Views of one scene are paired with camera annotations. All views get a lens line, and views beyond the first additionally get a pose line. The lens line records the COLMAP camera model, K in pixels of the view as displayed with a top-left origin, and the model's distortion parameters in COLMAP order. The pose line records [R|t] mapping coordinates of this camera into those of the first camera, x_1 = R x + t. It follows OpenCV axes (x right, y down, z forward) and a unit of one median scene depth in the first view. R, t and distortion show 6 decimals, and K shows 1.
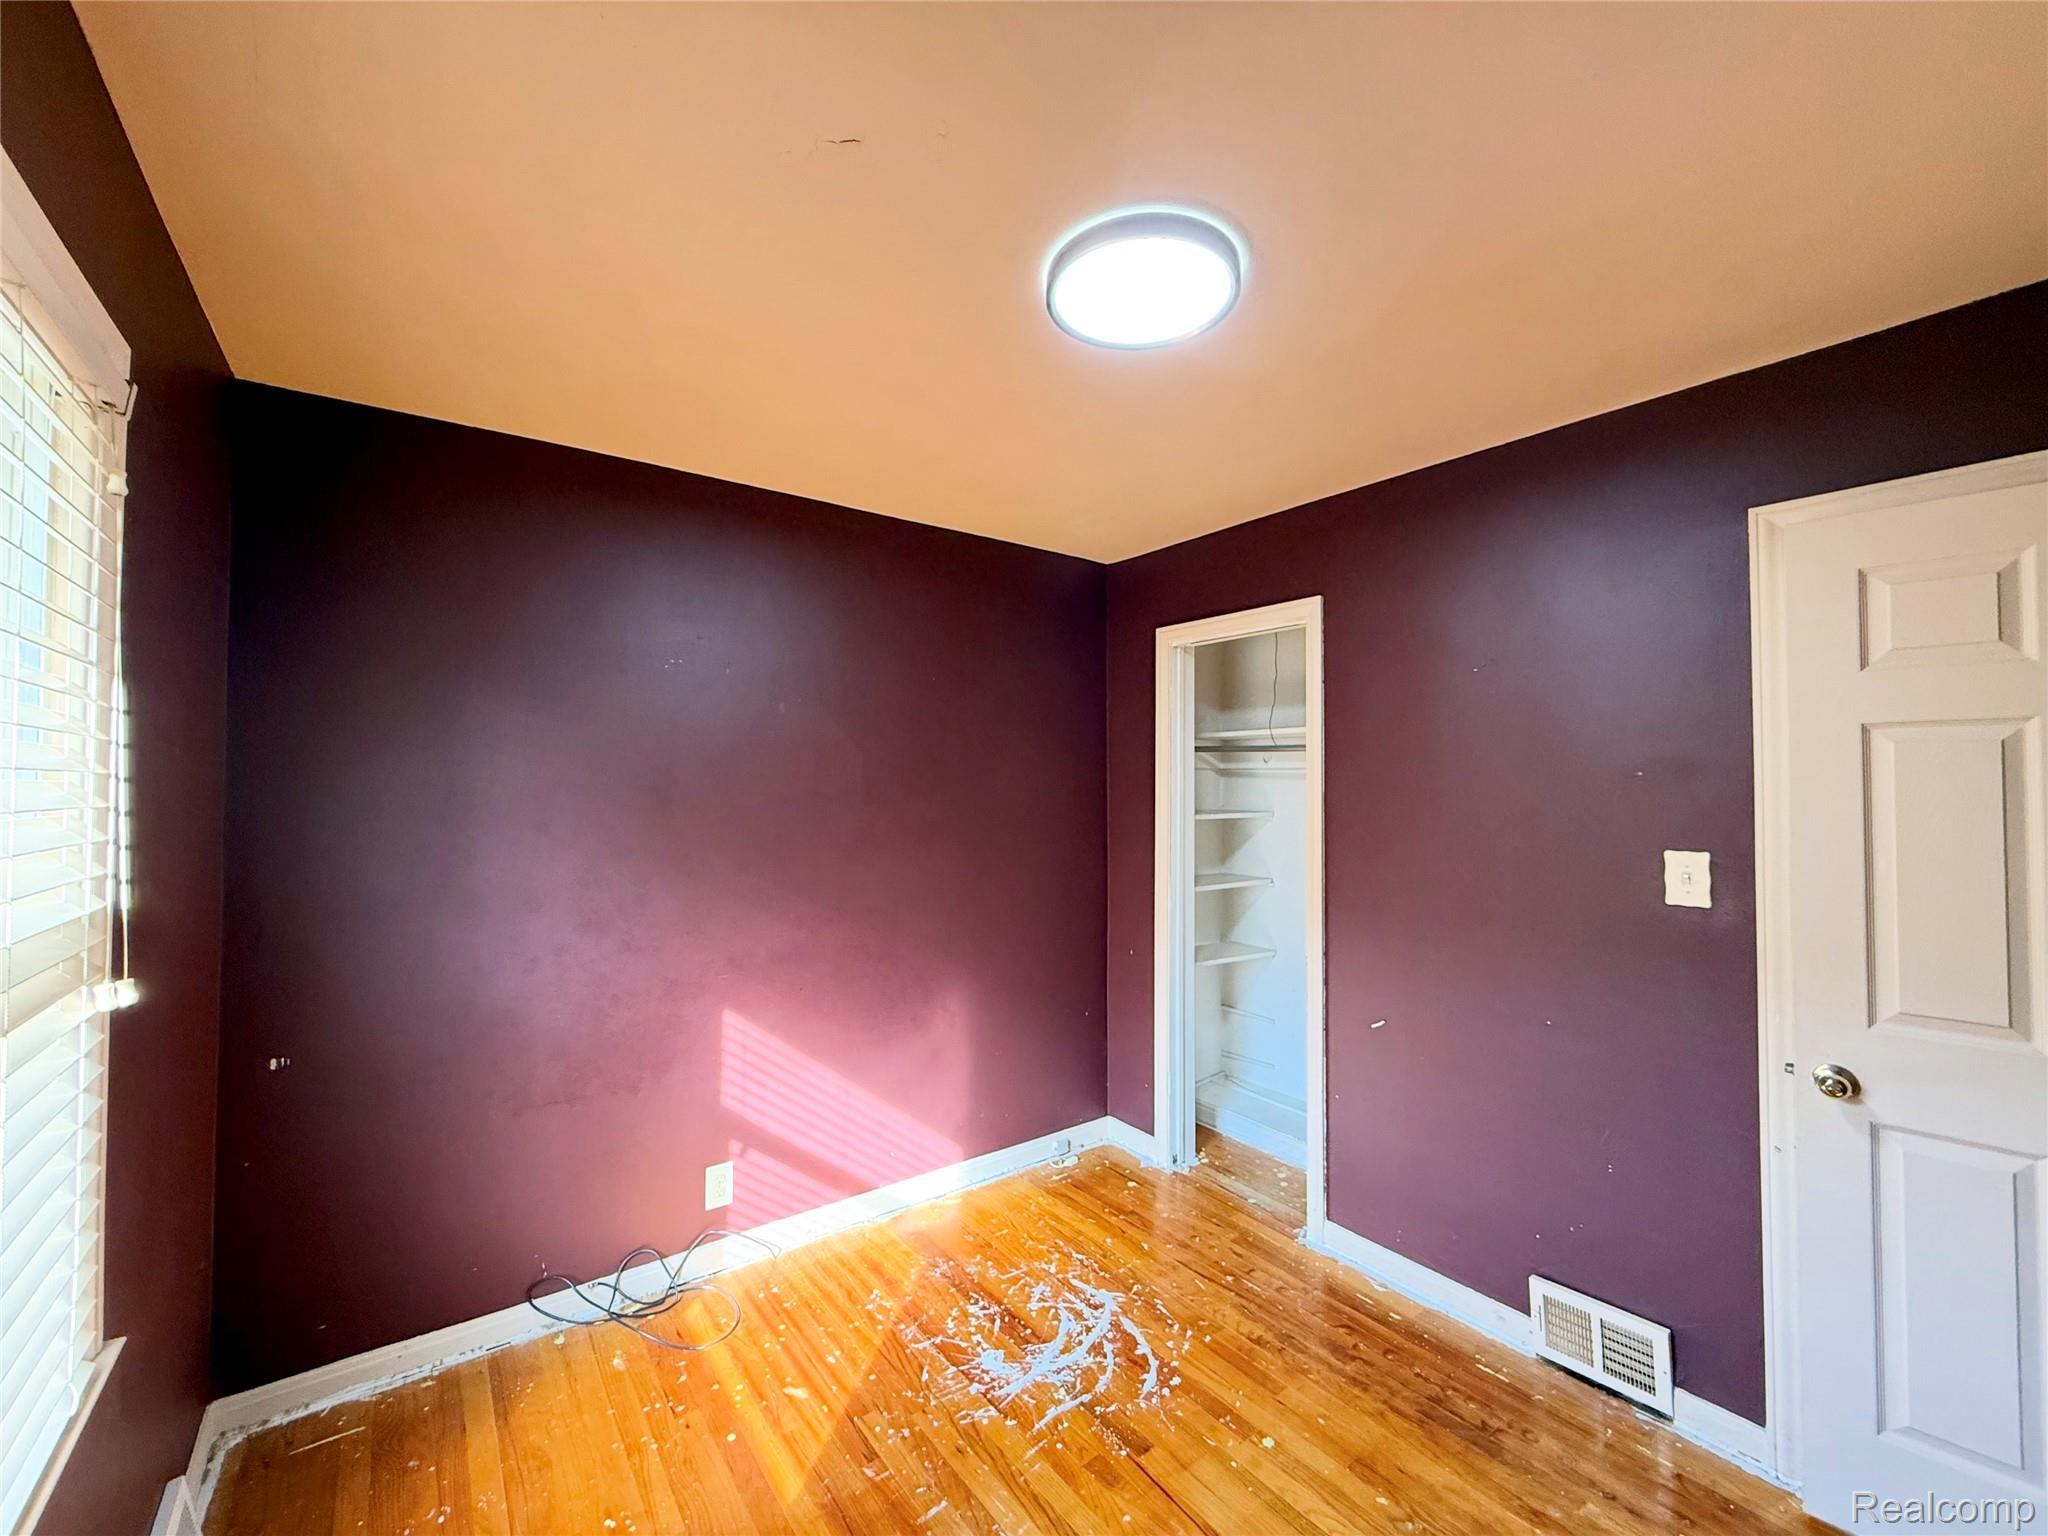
lens RADIAL K [[817.4, 0, 1016.0], [0, 817.4, 770.0], [0, 0, 1]] dist [0.001397, -0.000598]
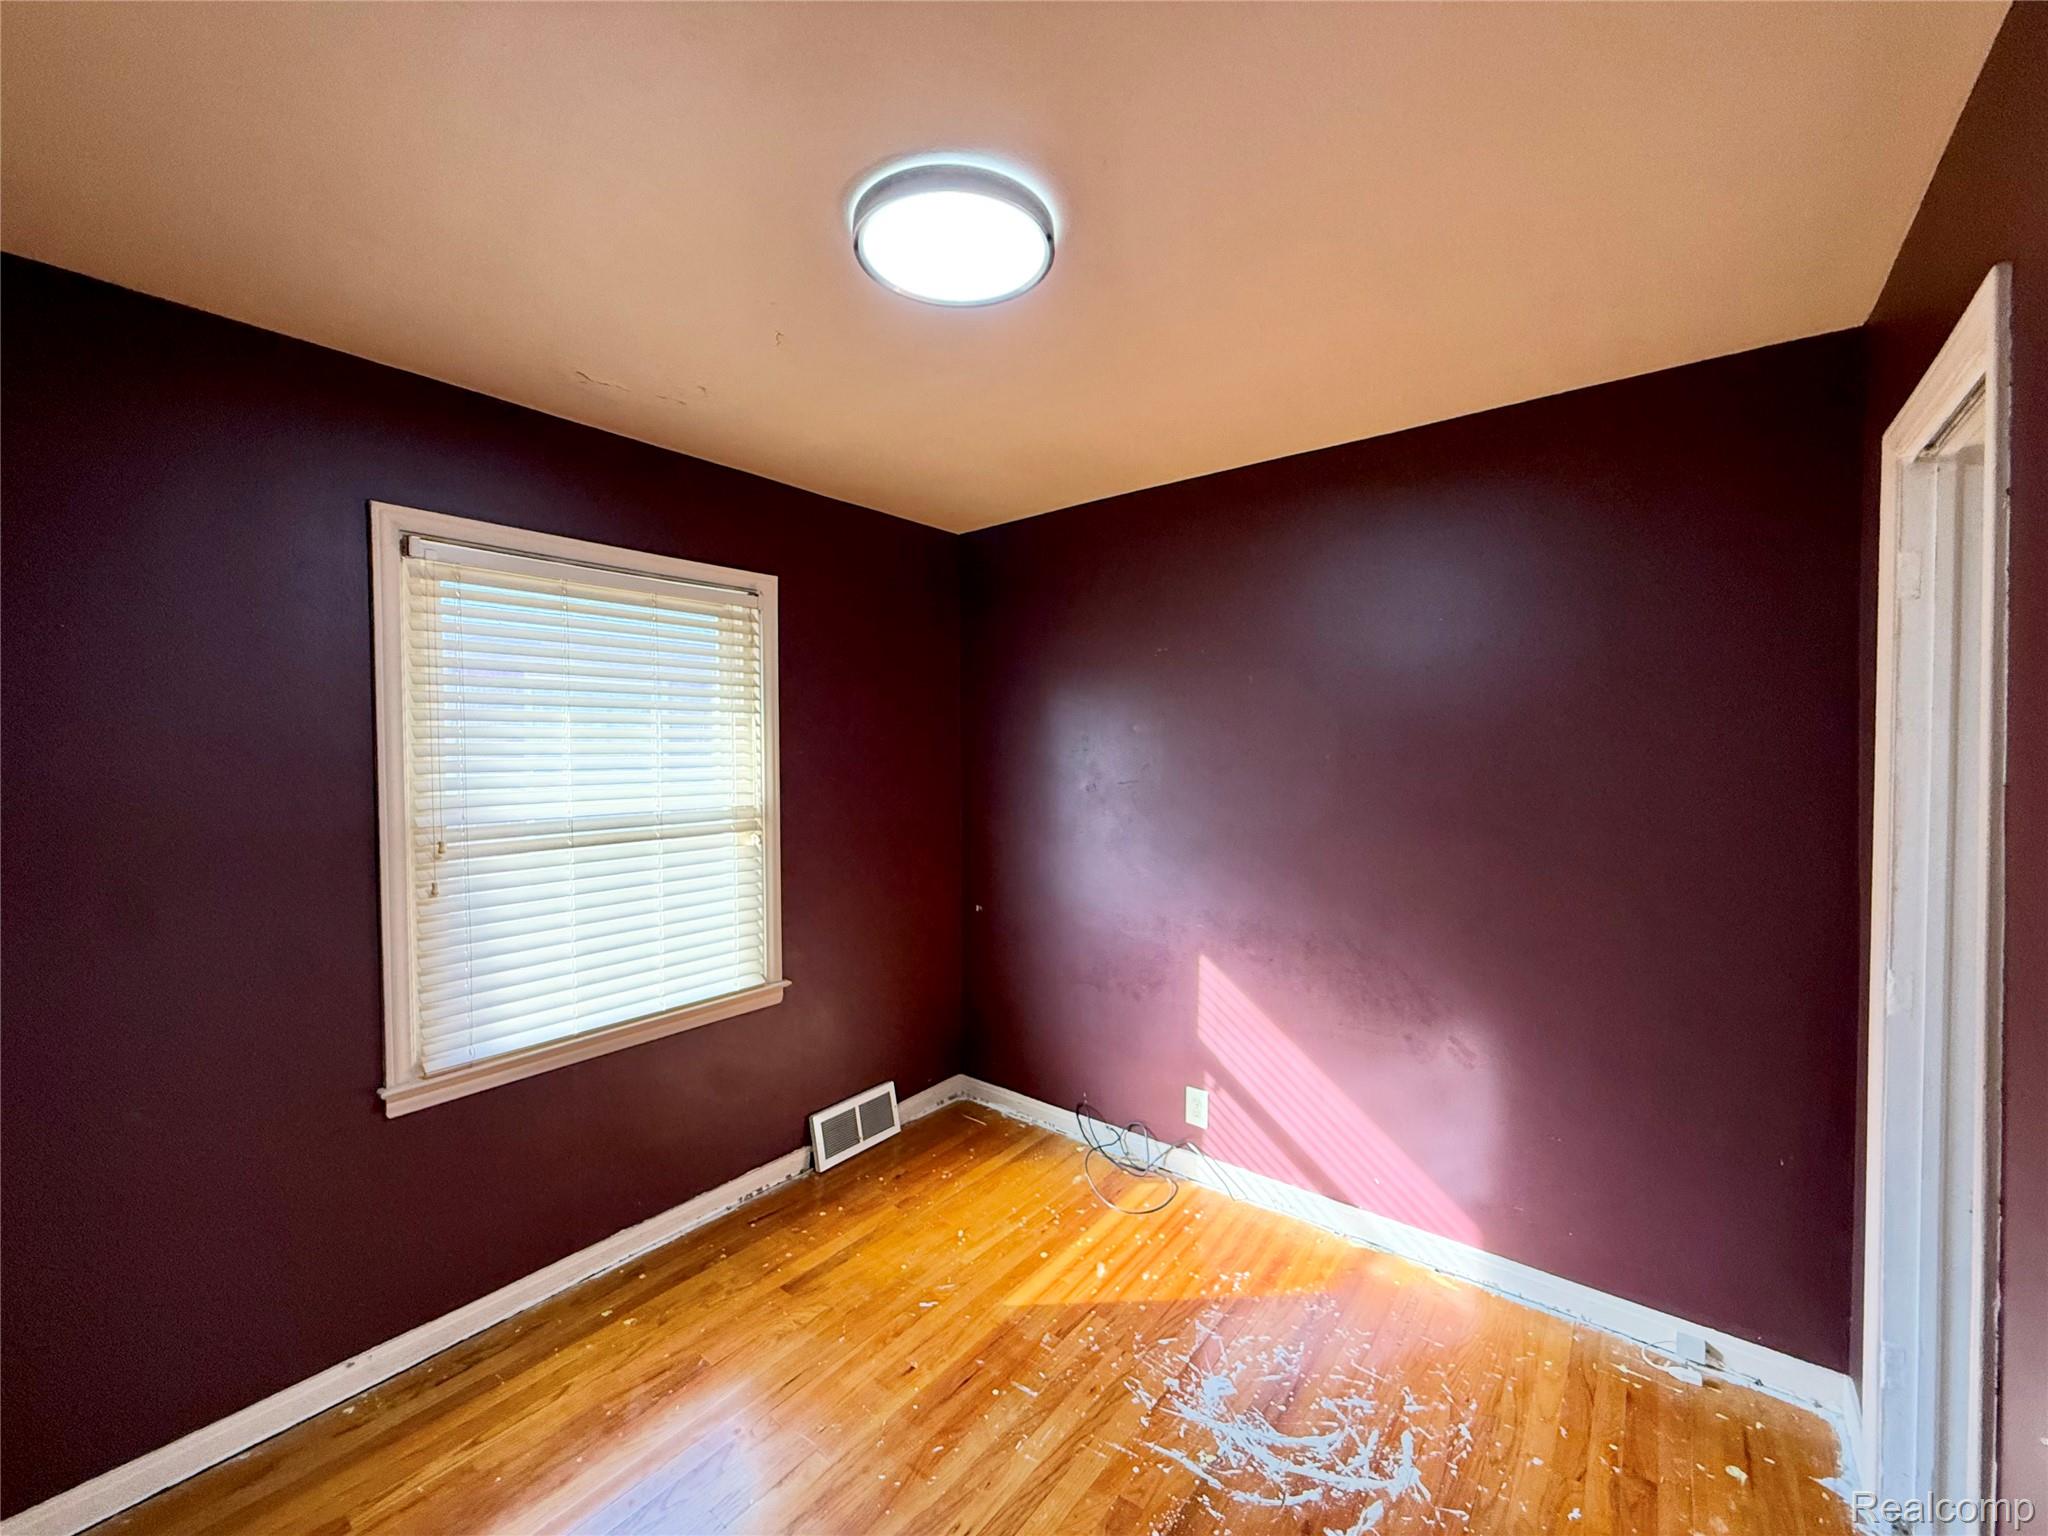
lens RADIAL K [[817.4, 0, 1017.9], [0, 817.4, 767.9], [0, 0, 1]] dist [0.001397, -0.000598]
pose [[0.251040, 0.017734, -0.967814, 0.758879], [0.022765, 0.999447, 0.024219, 0.003738], [0.967709, -0.028112, 0.250498, 0.554084]]
